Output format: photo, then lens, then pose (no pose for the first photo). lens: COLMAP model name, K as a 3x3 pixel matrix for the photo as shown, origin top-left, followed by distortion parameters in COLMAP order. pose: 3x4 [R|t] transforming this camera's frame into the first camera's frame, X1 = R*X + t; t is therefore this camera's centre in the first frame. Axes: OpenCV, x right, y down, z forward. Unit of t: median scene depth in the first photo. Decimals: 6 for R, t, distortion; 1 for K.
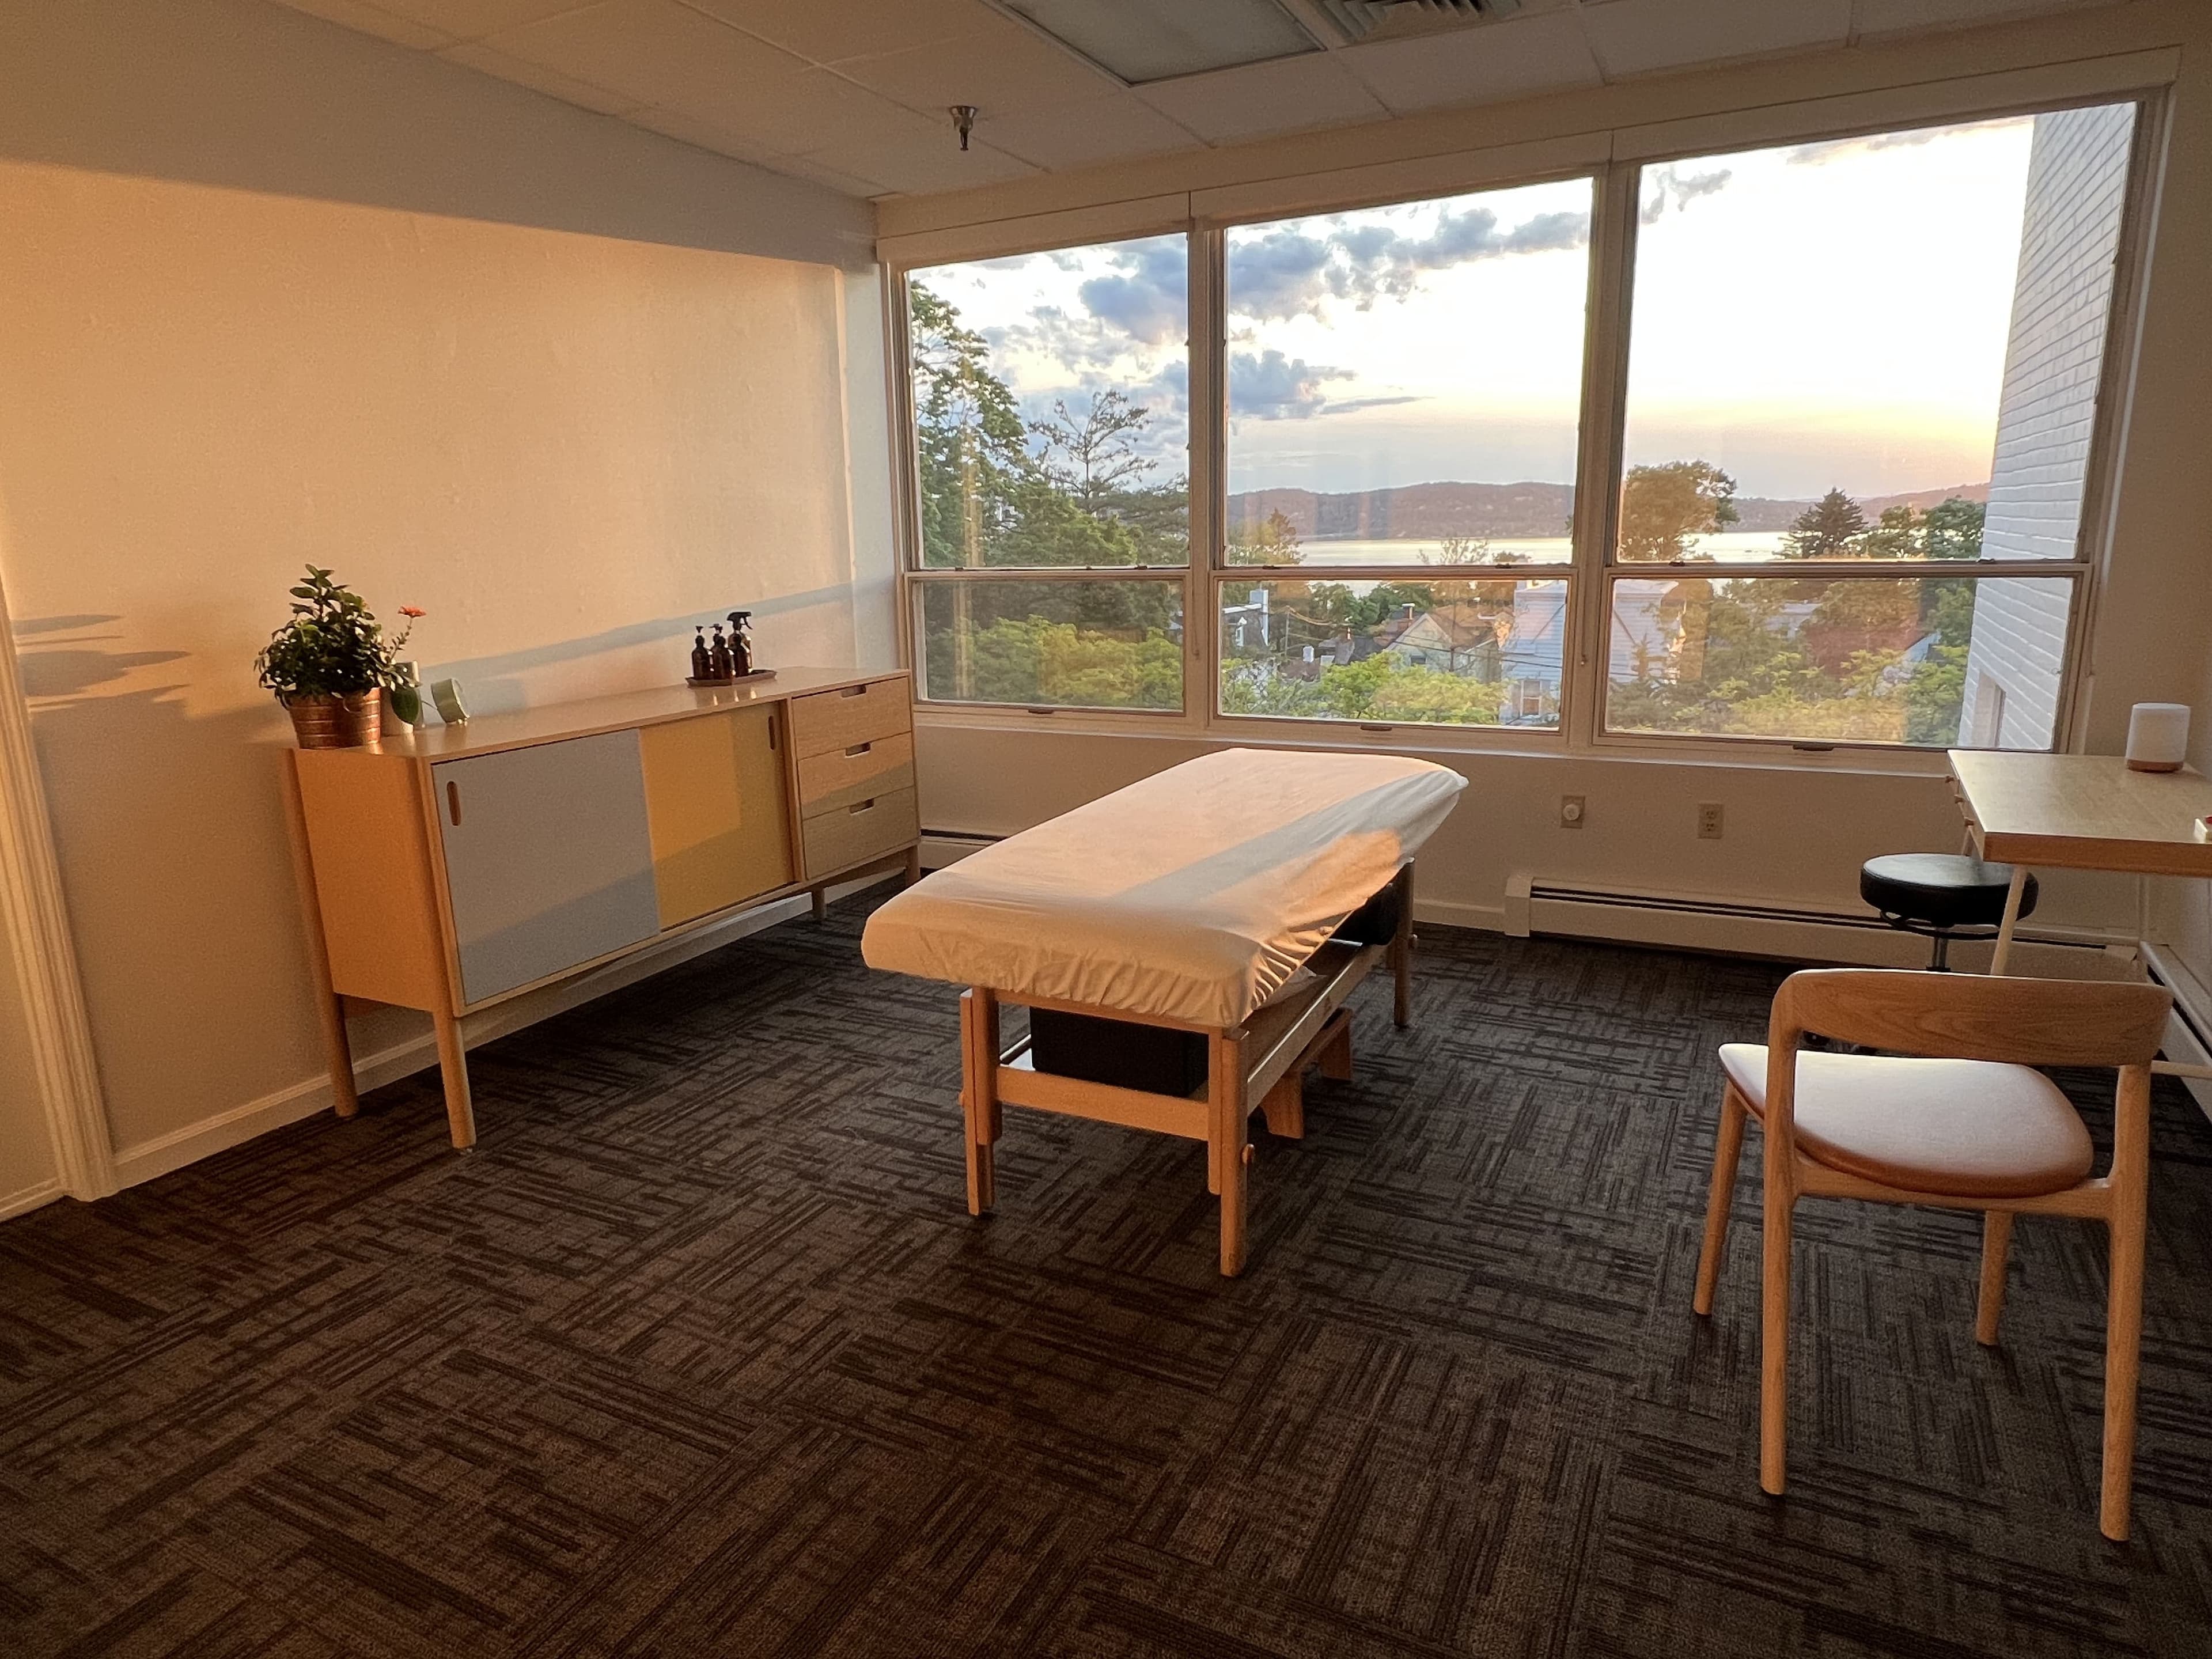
lens RADIAL K [[1342.0, 0, 1089.7], [0, 1342.0, 815.2], [0, 0, 1]] dist [-0.001024, -0.000007]
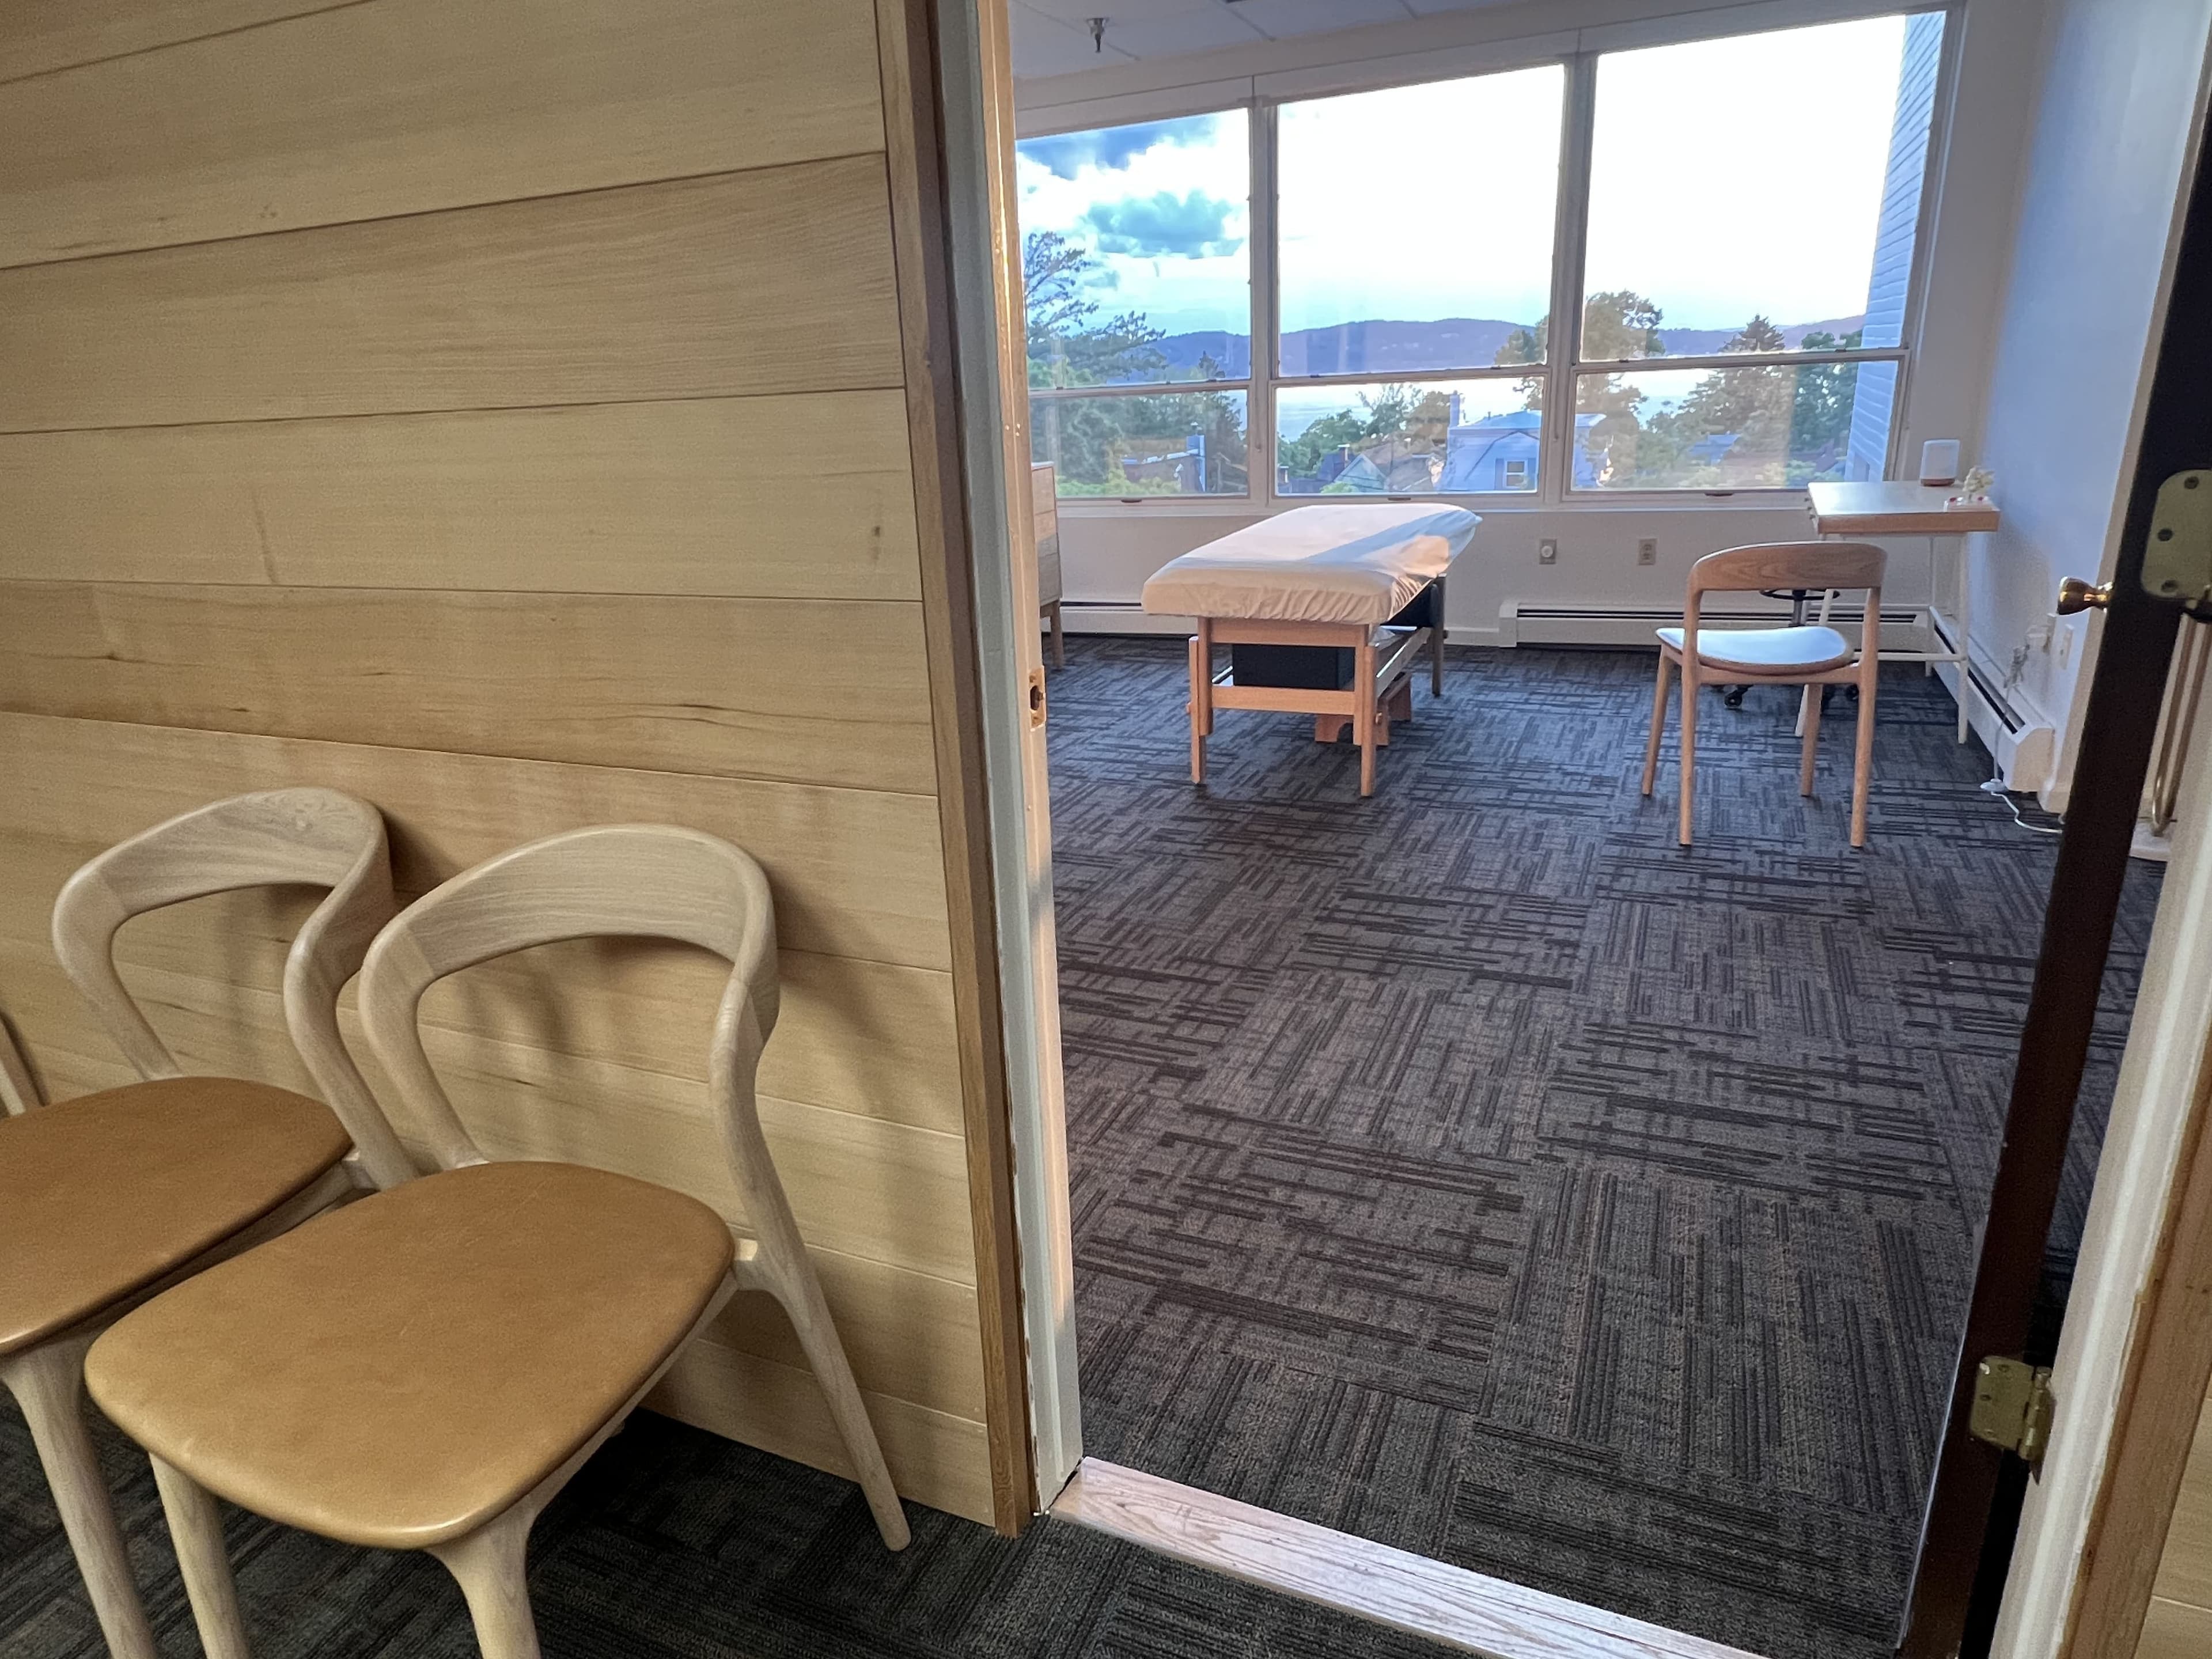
lens RADIAL K [[1342.0, 0, 1095.5], [0, 1342.0, 820.8], [0, 0, 1]] dist [-0.001024, -0.000007]
pose [[0.997798, -0.044787, 0.048916, -0.229440], [0.039252, 0.993291, 0.108775, 0.132579], [-0.053460, -0.106615, 0.992862, -0.462855]]
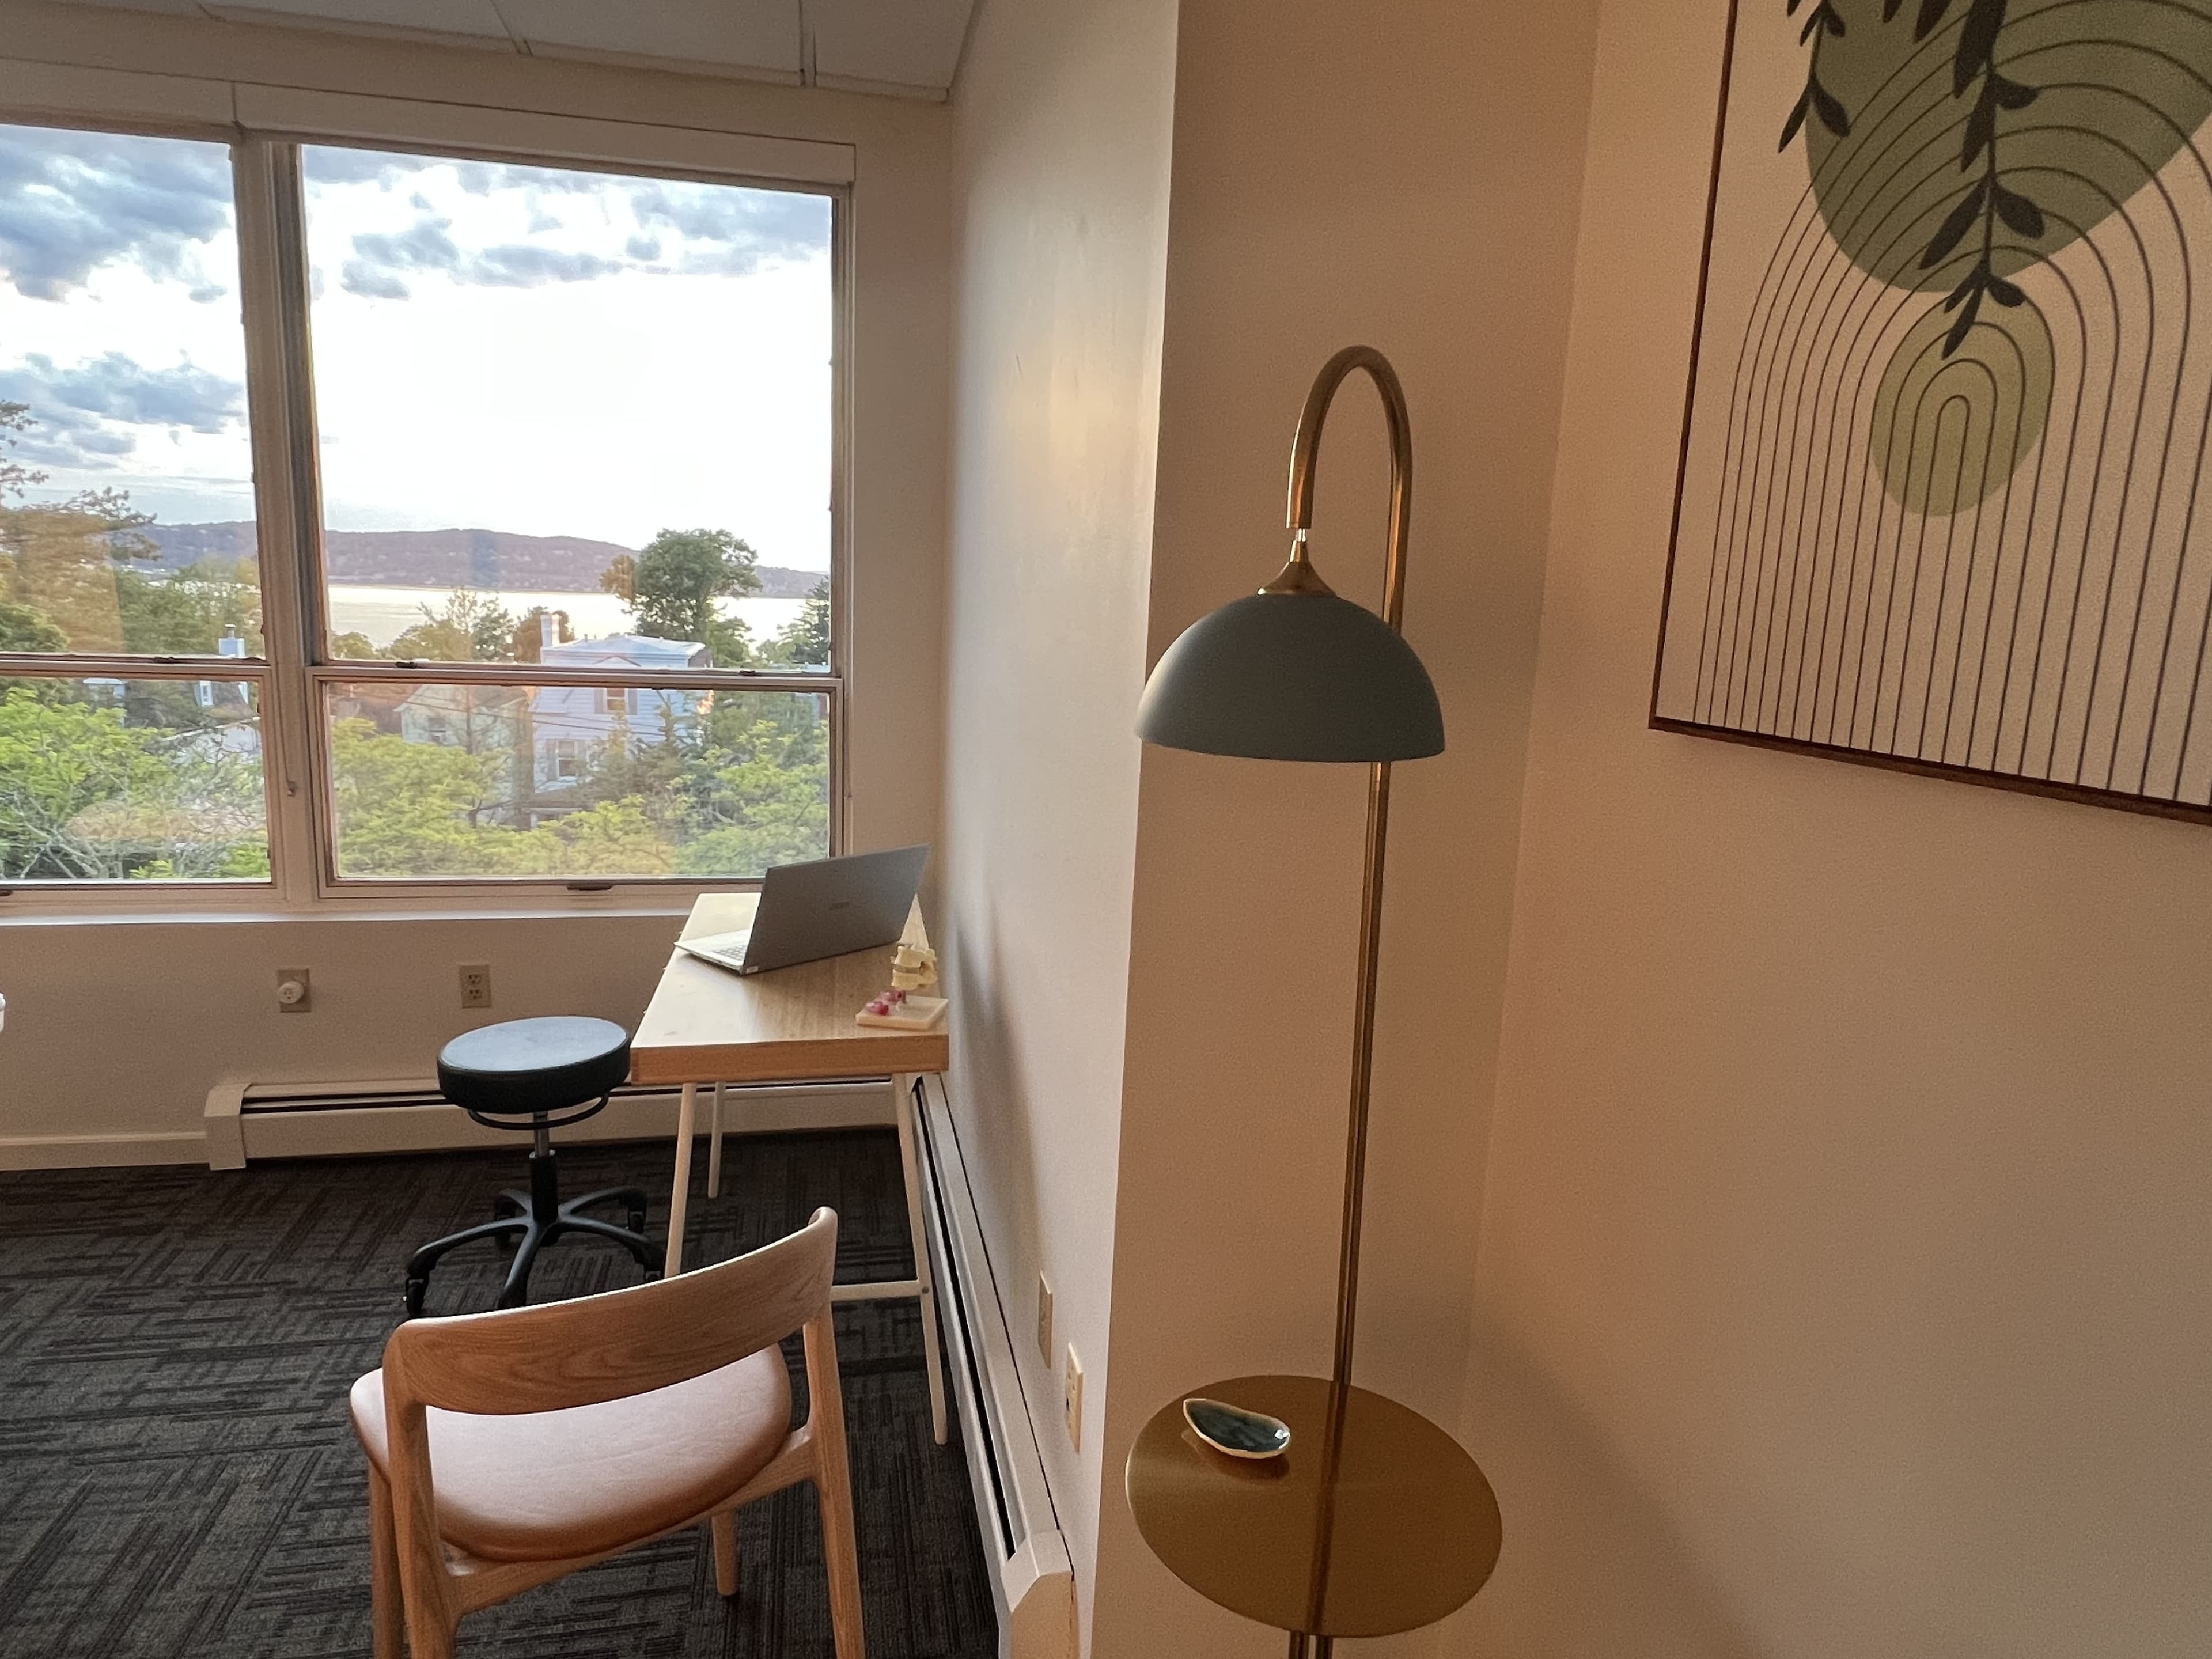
lens RADIAL K [[1342.0, 0, 1099.6], [0, 1342.0, 809.3], [0, 0, 1]] dist [-0.001024, -0.000007]
pose [[0.775073, -0.048031, 0.630043, 0.313750], [0.076690, 0.996886, -0.018345, -0.071386], [-0.627200, 0.062537, 0.776343, 0.176566]]
